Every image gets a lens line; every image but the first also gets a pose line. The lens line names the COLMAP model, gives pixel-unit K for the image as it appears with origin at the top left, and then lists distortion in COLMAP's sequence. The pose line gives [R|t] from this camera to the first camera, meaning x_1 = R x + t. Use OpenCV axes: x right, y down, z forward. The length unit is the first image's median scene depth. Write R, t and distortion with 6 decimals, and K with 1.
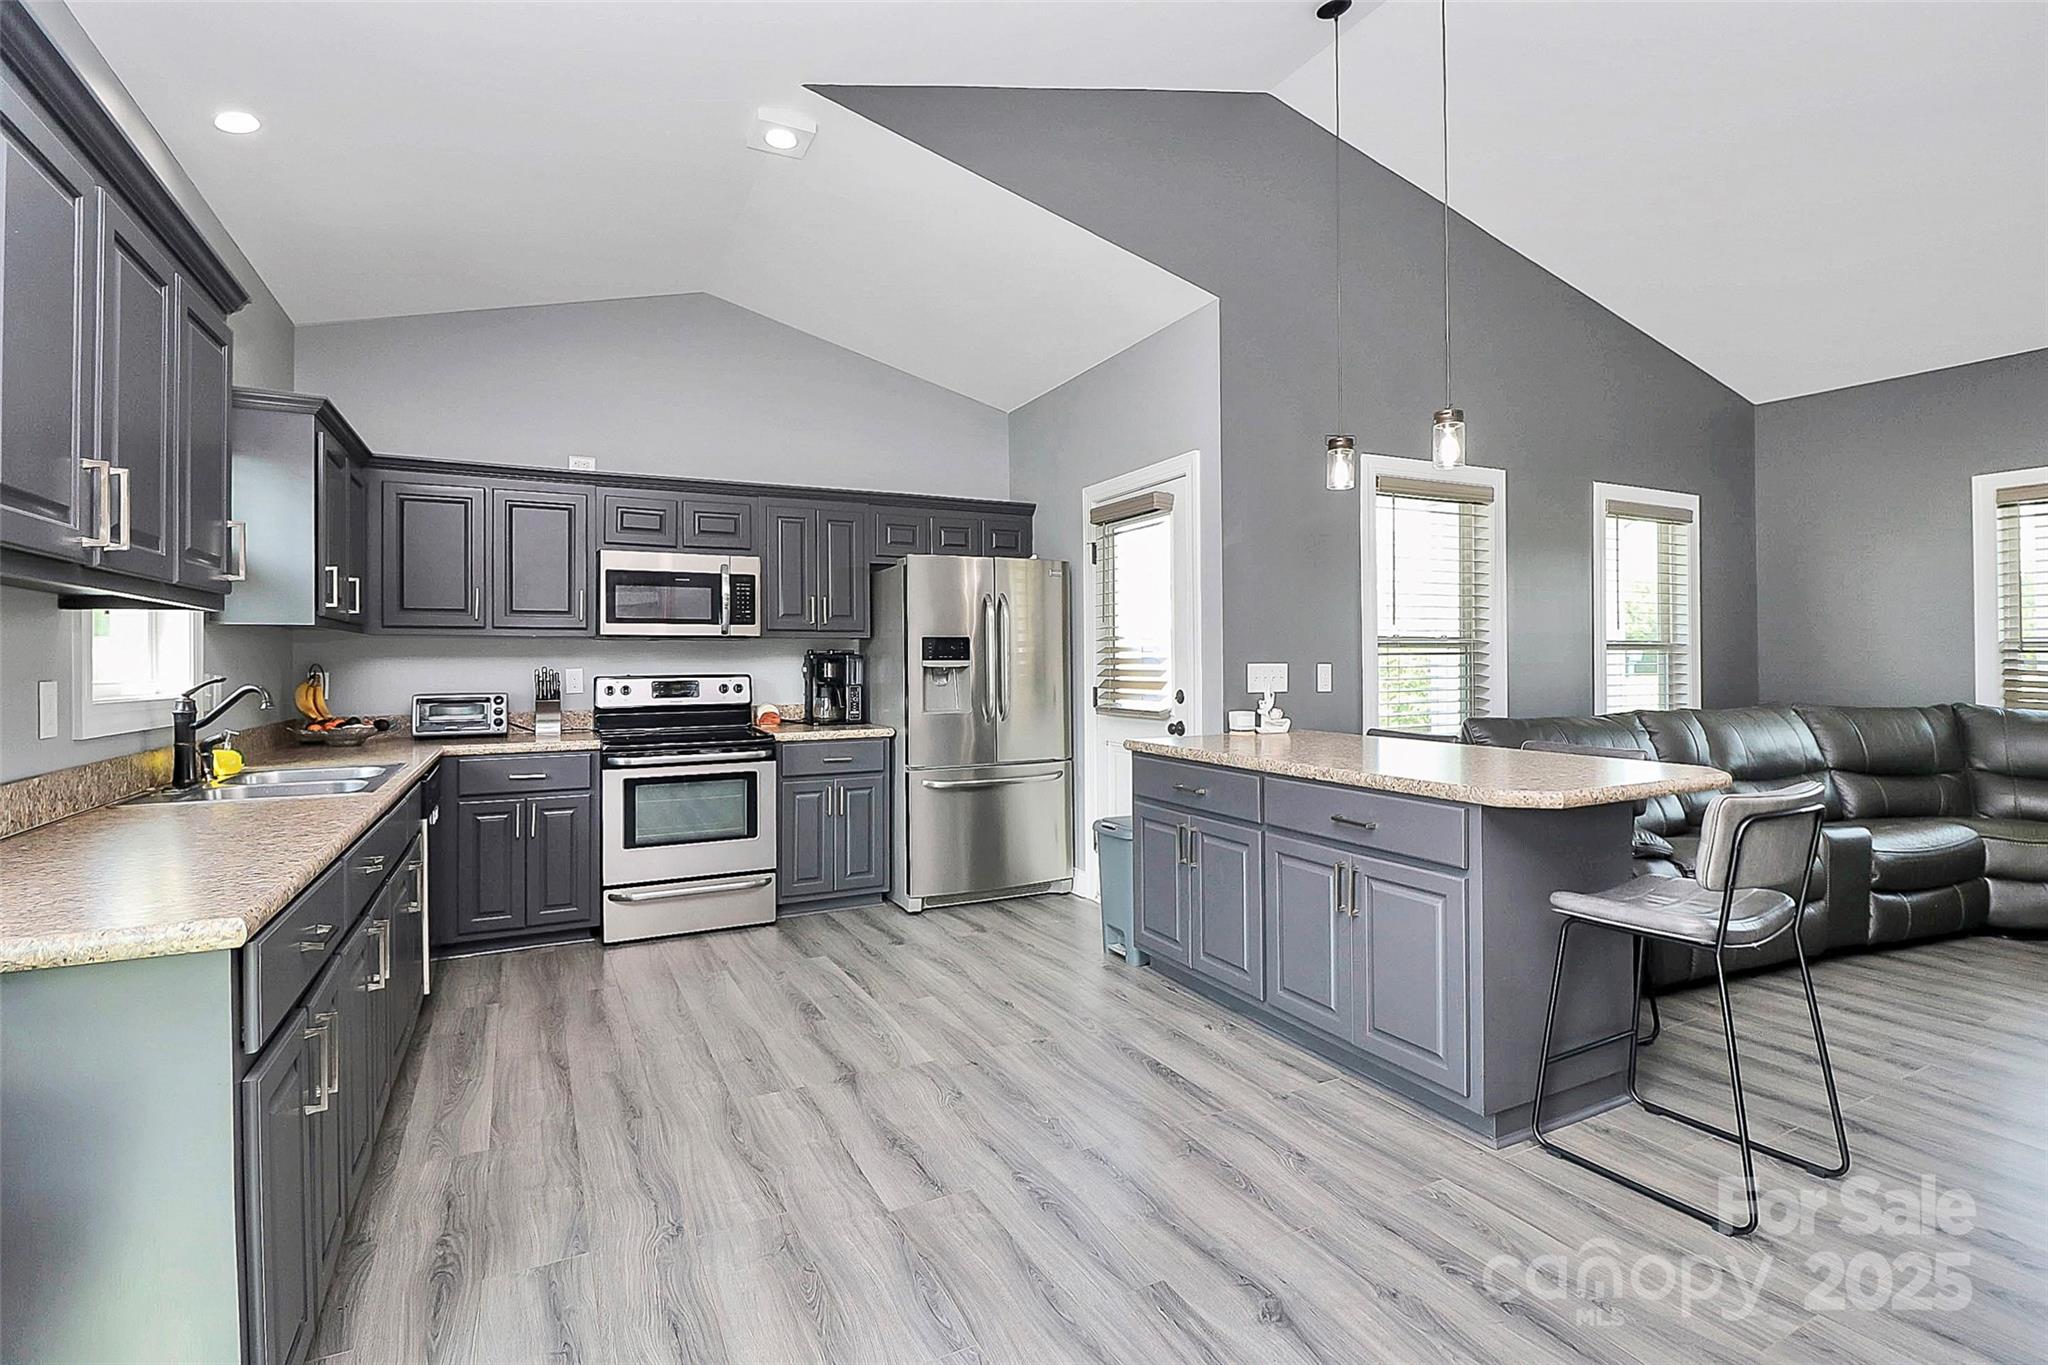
lens RADIAL K [[981.9, 0, 1012.1], [0, 981.9, 664.6], [0, 0, 1]] dist [-0.000585, -0.000356]
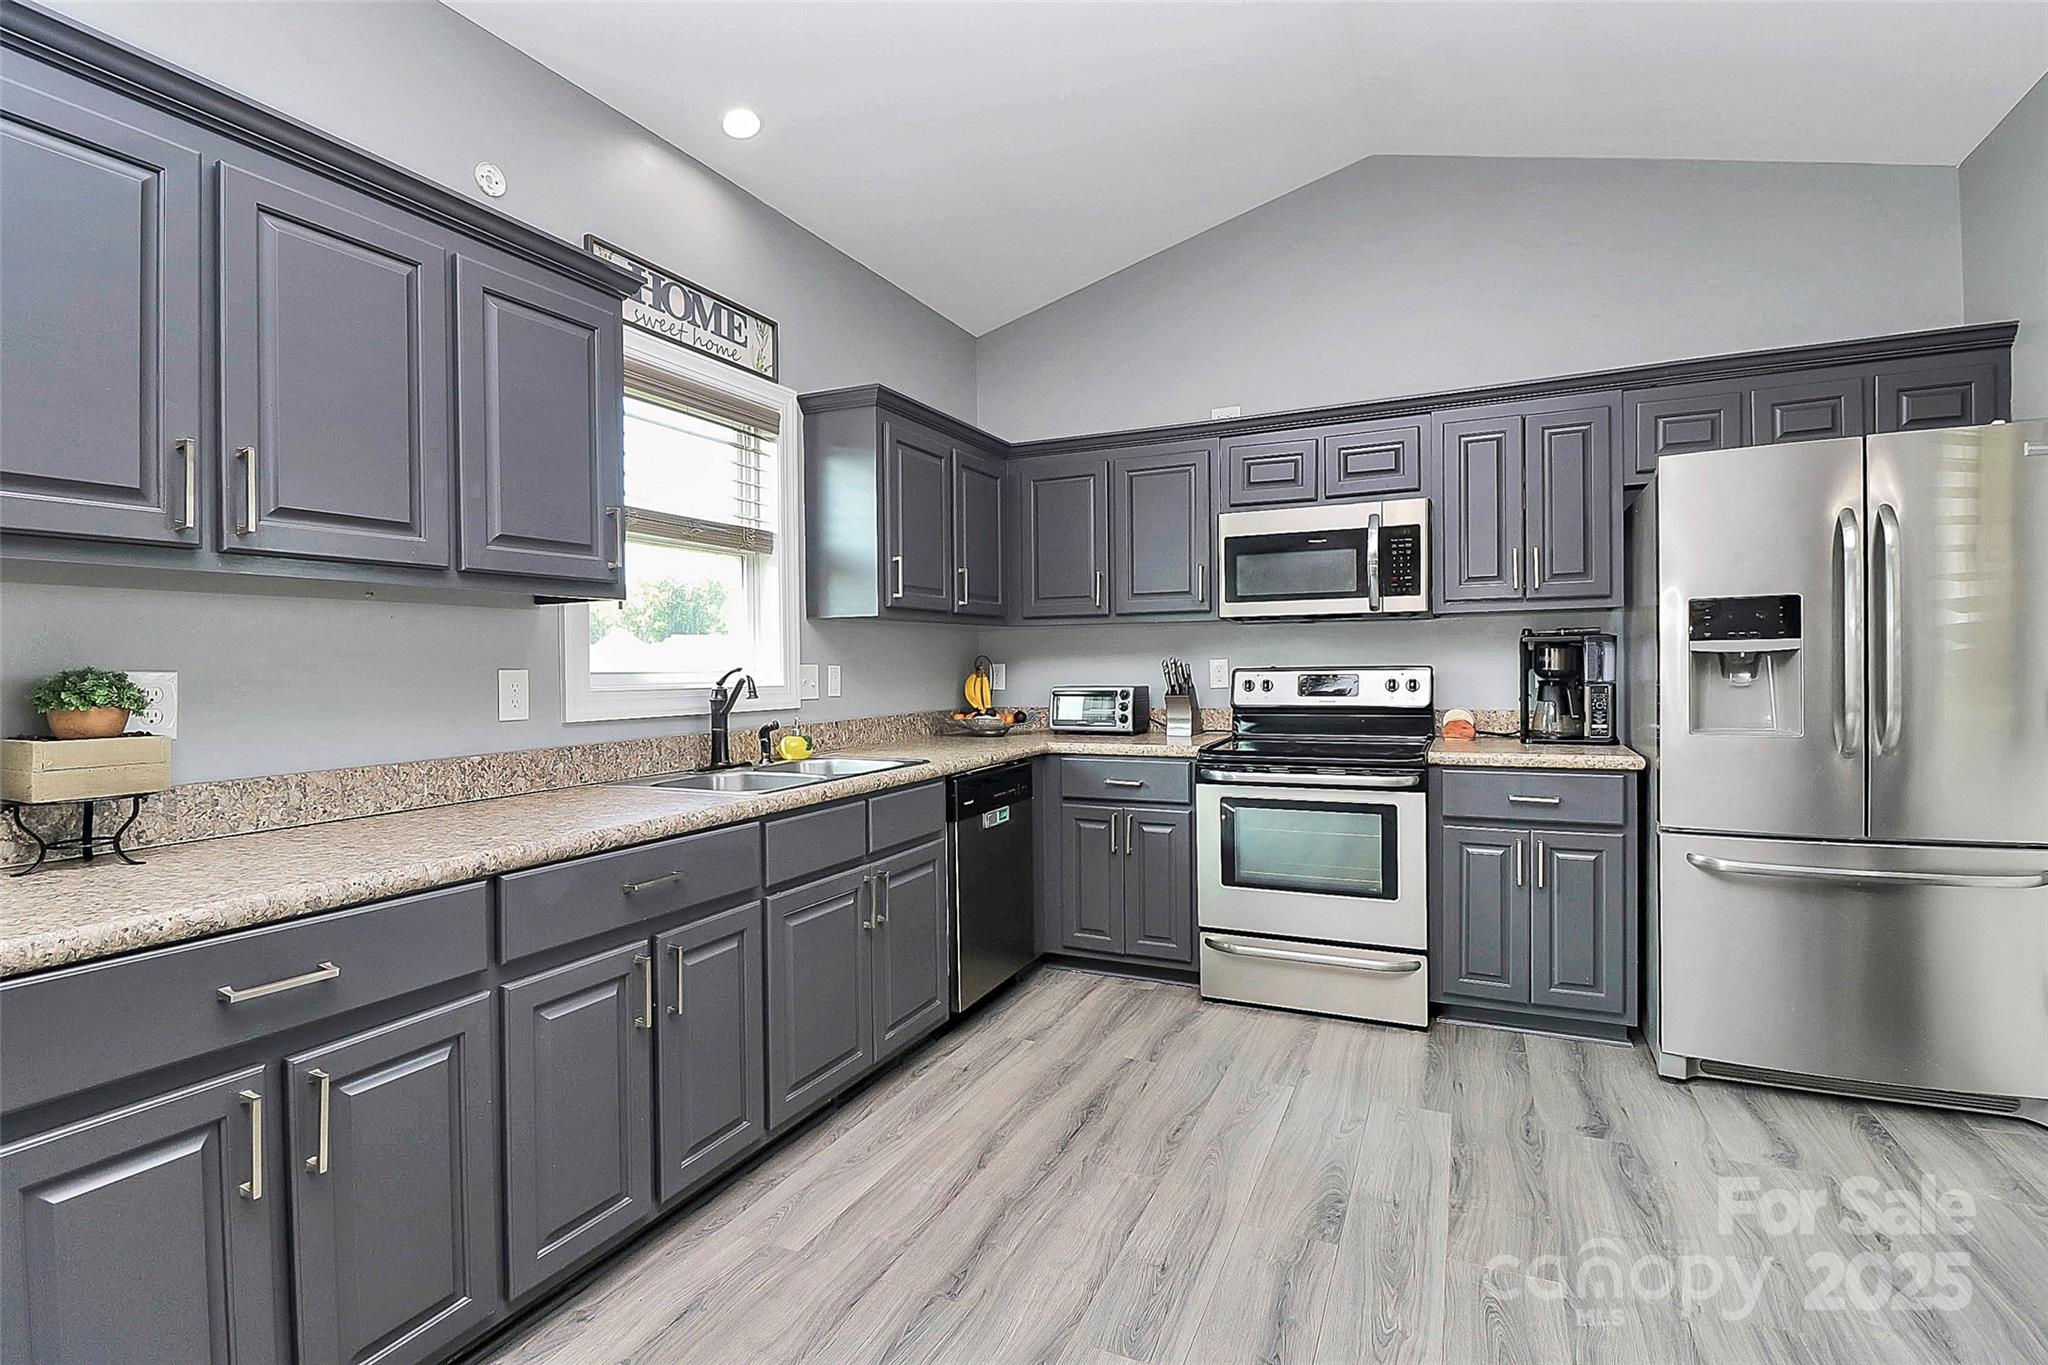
lens RADIAL K [[963.3, 0, 1016.8], [0, 963.3, 673.6], [0, 0, 1]] dist [-0.000107, -0.012071]
pose [[0.617171, 0.004993, -0.786813, 0.108667], [0.006640, 0.999911, 0.011554, 0.006073], [0.786801, -0.012355, 0.617083, 0.366305]]
